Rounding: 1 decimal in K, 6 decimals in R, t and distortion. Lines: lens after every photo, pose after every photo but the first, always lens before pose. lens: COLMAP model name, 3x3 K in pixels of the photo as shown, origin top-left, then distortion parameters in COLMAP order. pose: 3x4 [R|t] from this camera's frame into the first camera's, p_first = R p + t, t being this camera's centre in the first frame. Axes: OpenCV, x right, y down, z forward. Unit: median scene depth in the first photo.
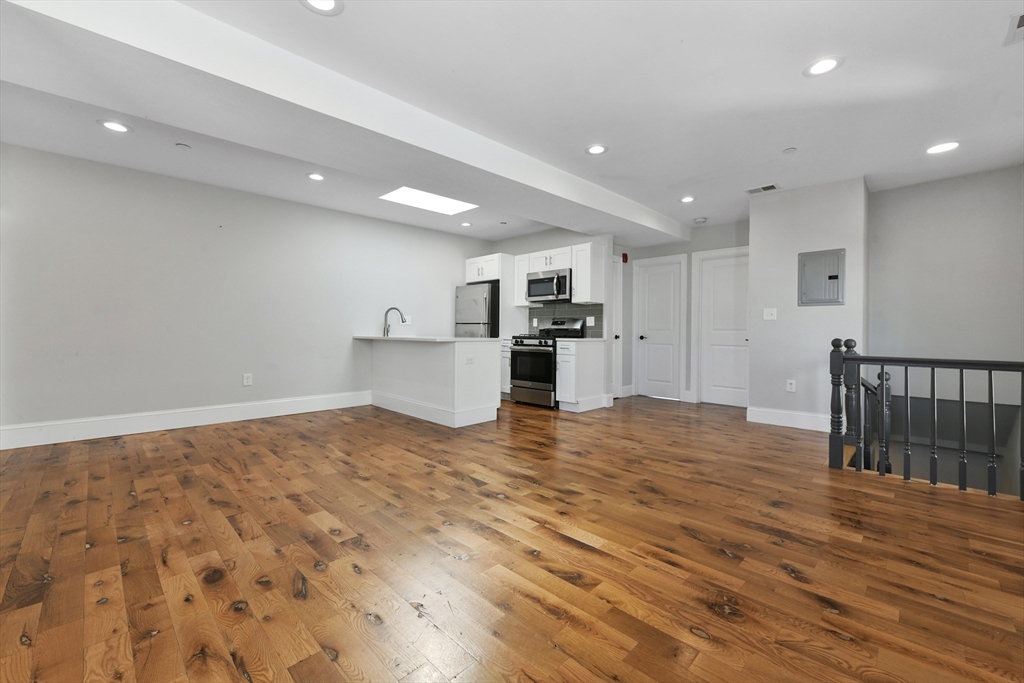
lens RADIAL K [[414.7, 0, 519.5], [0, 414.7, 337.8], [0, 0, 1]] dist [-0.000622, 0.000645]
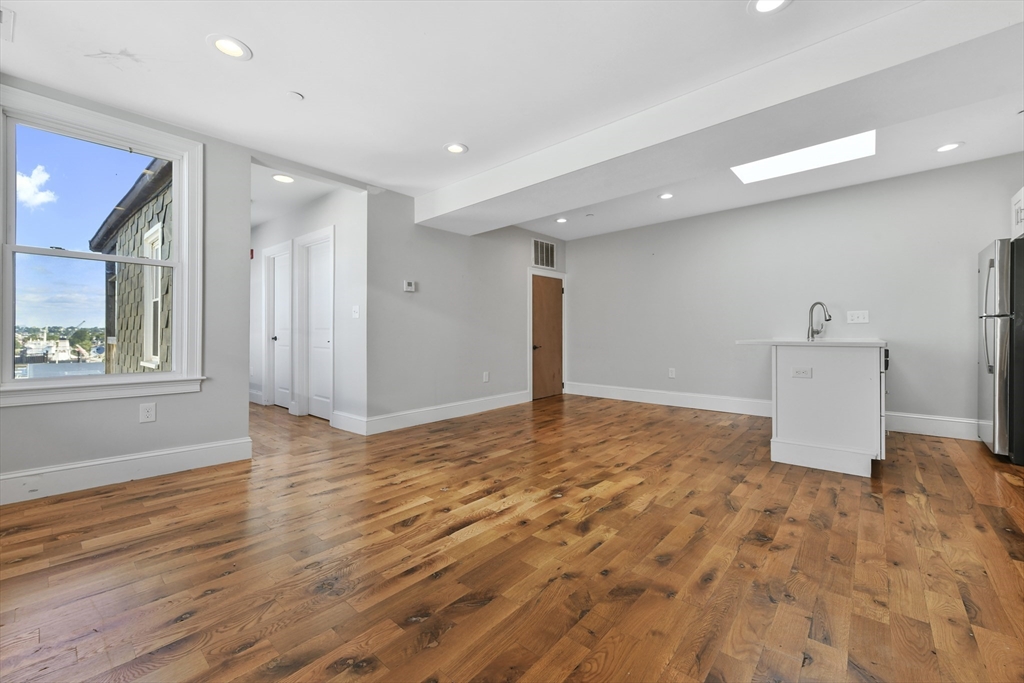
lens RADIAL K [[414.7, 0, 522.9], [0, 414.7, 338.8], [0, 0, 1]] dist [-0.000622, 0.000645]
pose [[0.059667, 0.004562, -0.998208, 1.026569], [-0.010504, 0.999937, 0.003942, -0.001824], [0.998163, 0.010250, 0.059711, 0.917077]]
